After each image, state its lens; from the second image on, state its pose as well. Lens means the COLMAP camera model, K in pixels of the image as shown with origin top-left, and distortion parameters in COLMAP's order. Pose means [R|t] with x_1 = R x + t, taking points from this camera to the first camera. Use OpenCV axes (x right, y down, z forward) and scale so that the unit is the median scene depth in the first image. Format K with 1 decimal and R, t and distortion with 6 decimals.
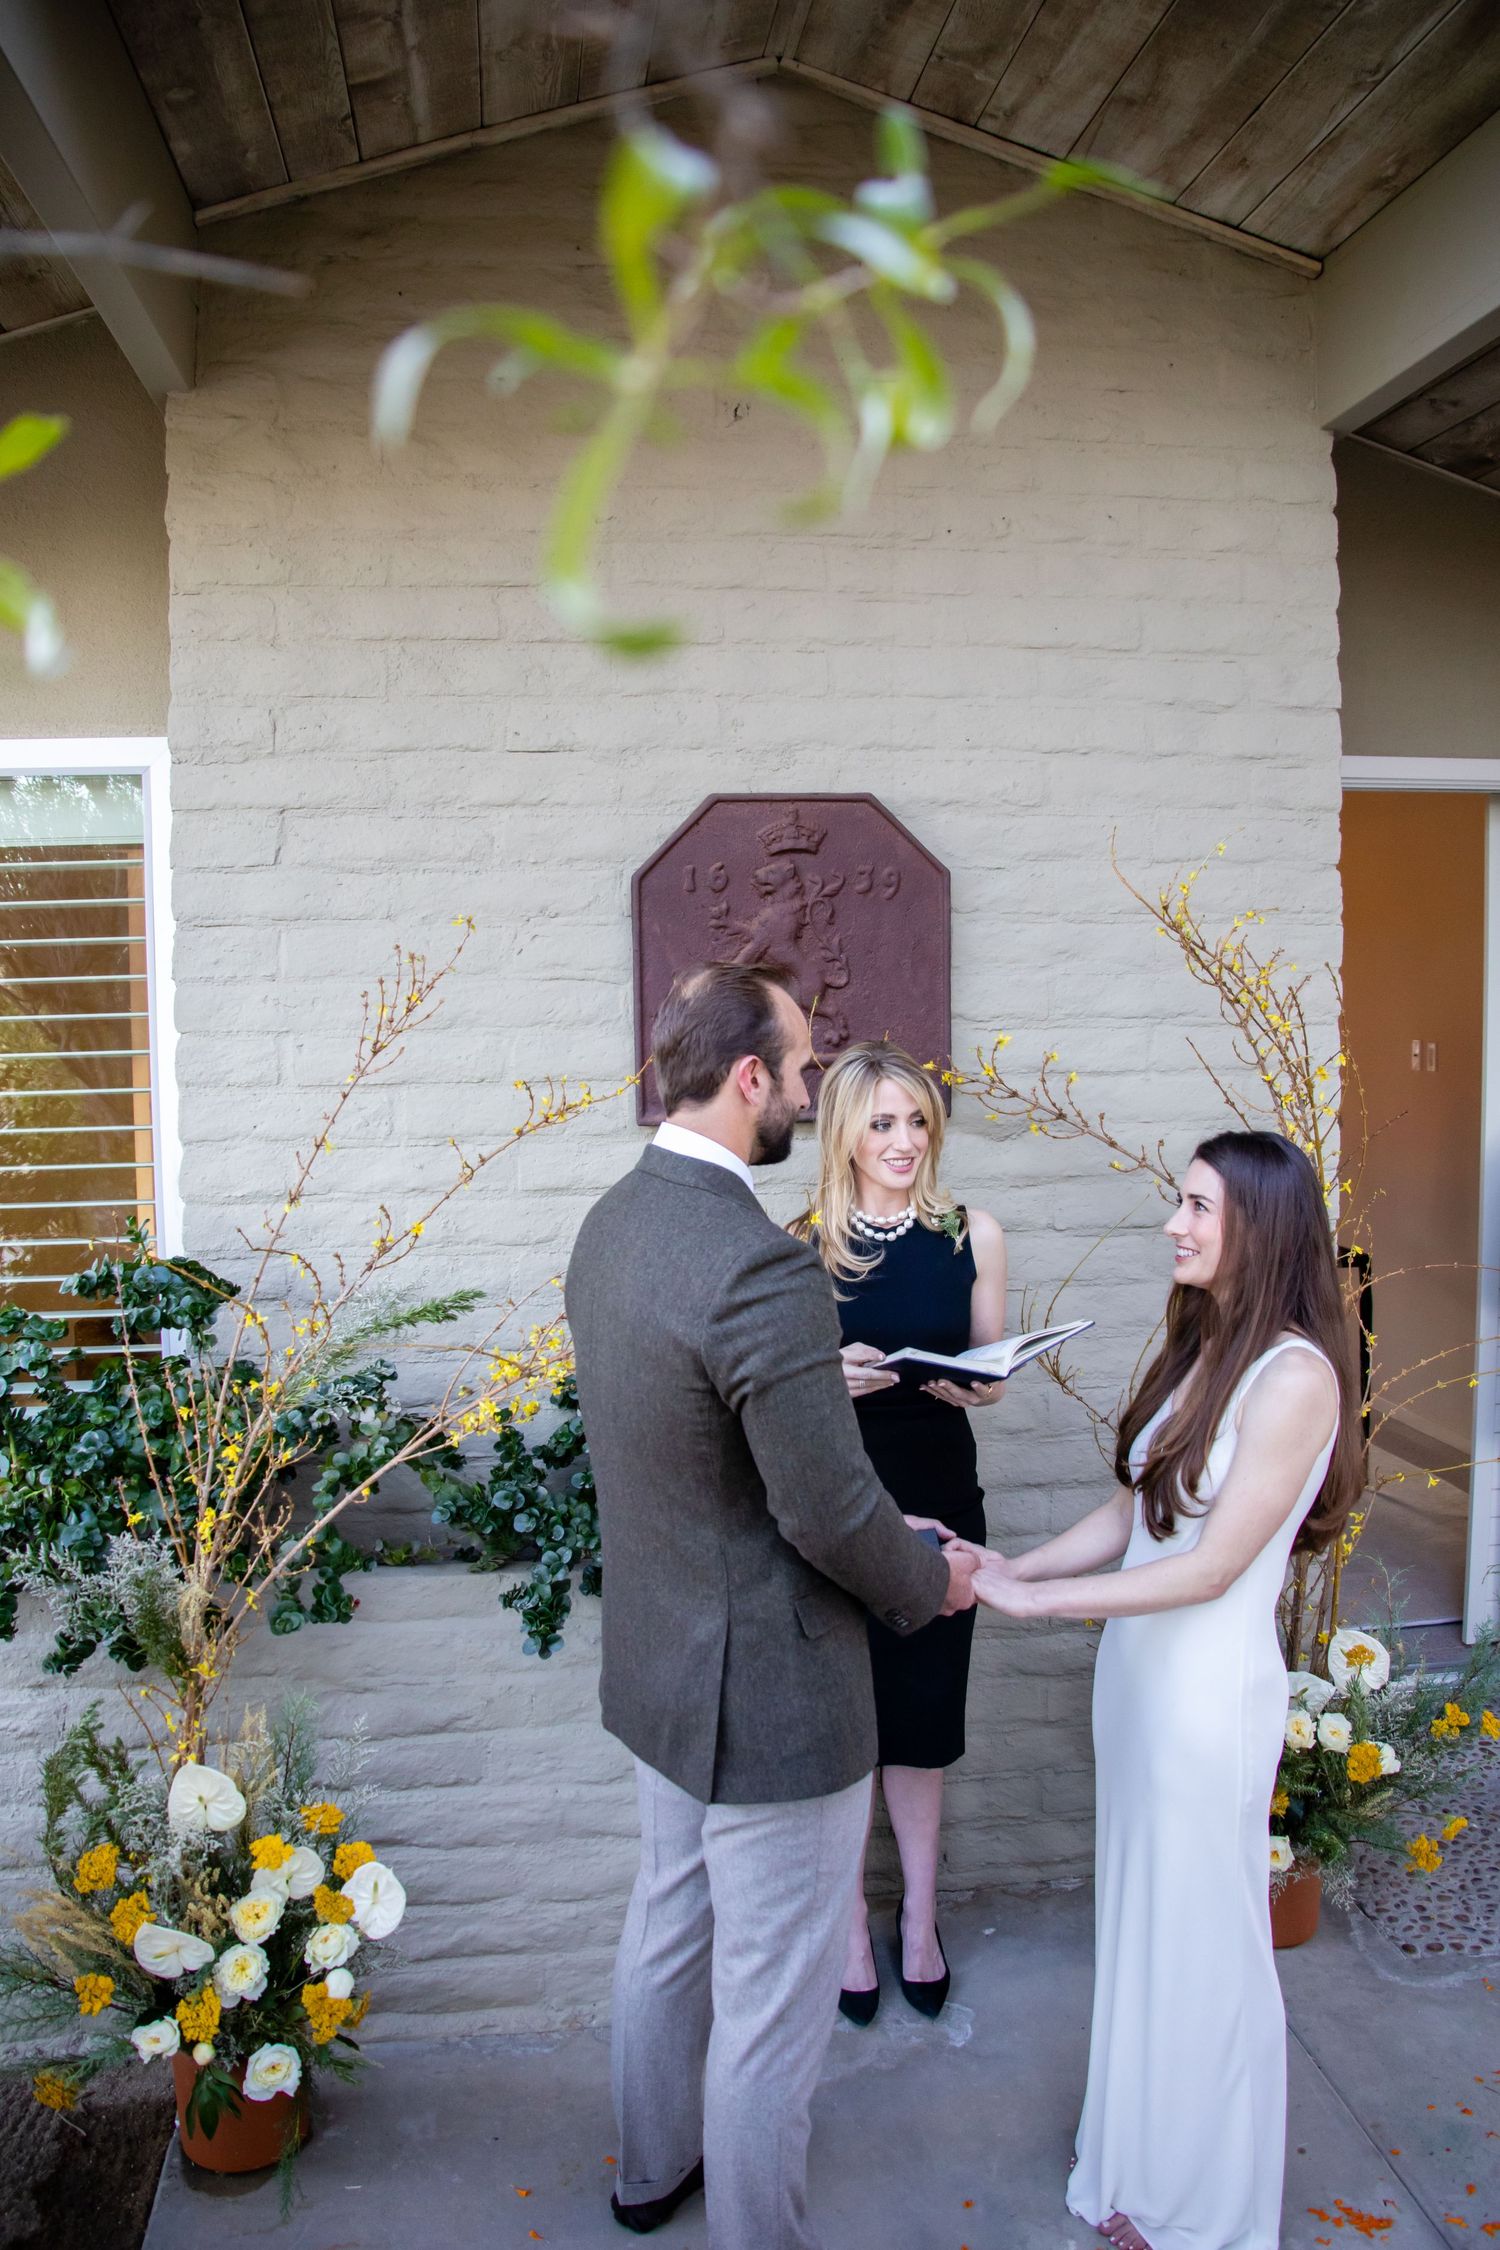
lens RADIAL K [[1868.1, 0, 750.0], [0, 1868.1, 1122.3], [0, 0, 1]] dist [-0.152714, 0.096525]
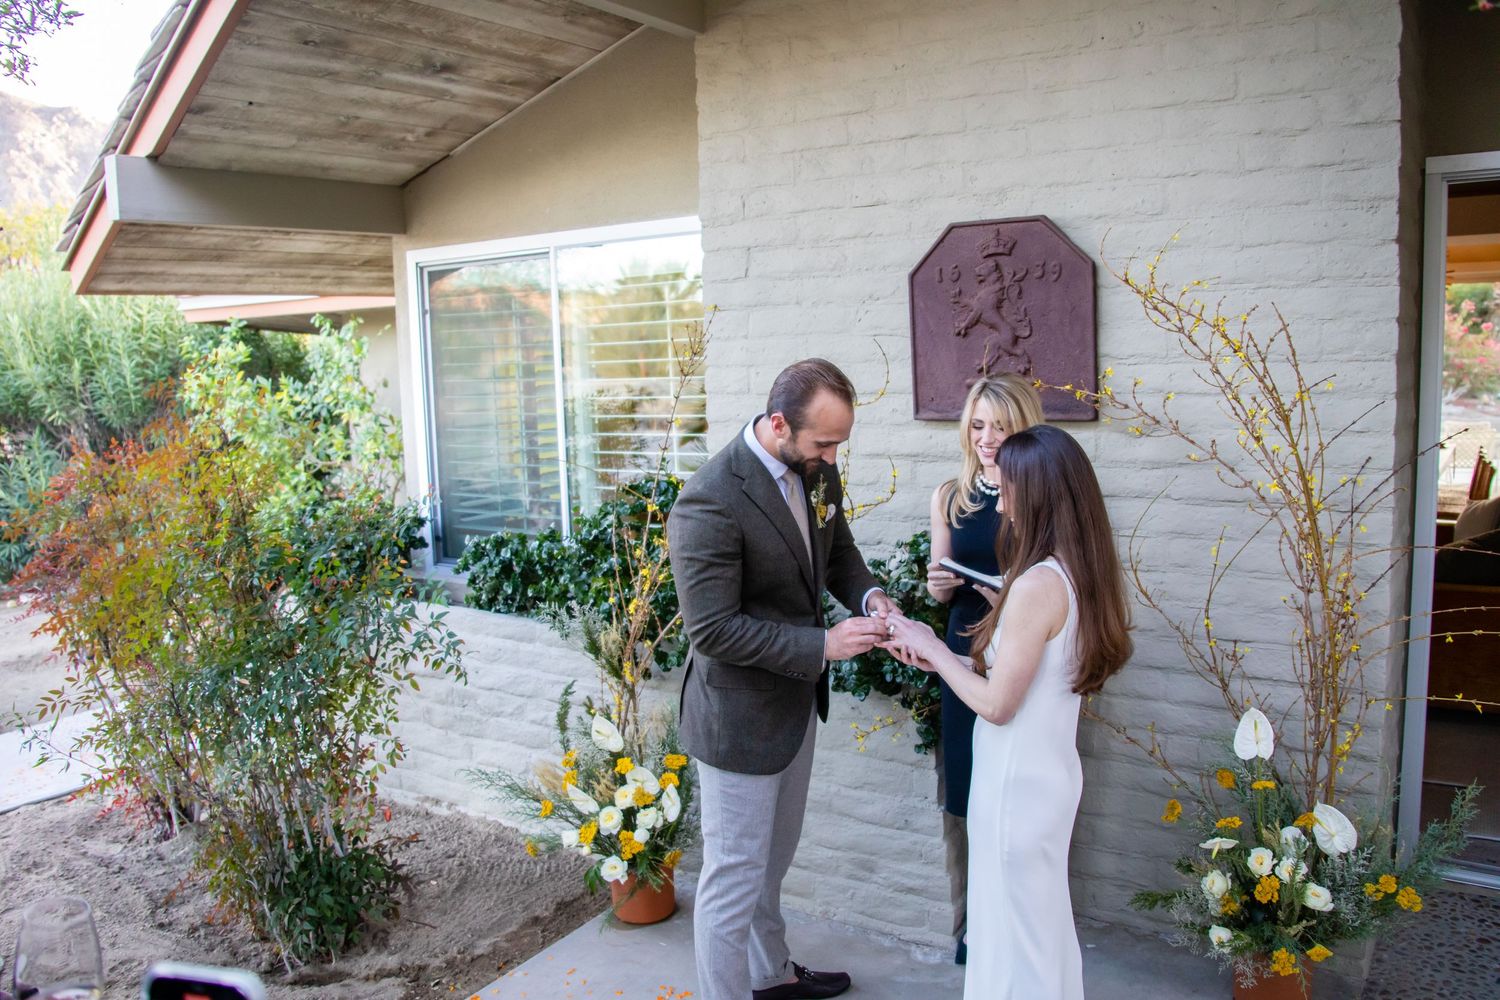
lens RADIAL K [[1212.0, 0, 750.0], [0, 1212.0, 500.0], [0, 0, 1]] dist [-0.155816, 0.117013]
pose [[0.751192, 0.067362, -0.656637, 0.566574], [-0.031698, 0.997313, 0.066049, 0.006703], [0.659322, -0.028802, 0.751309, 0.061922]]
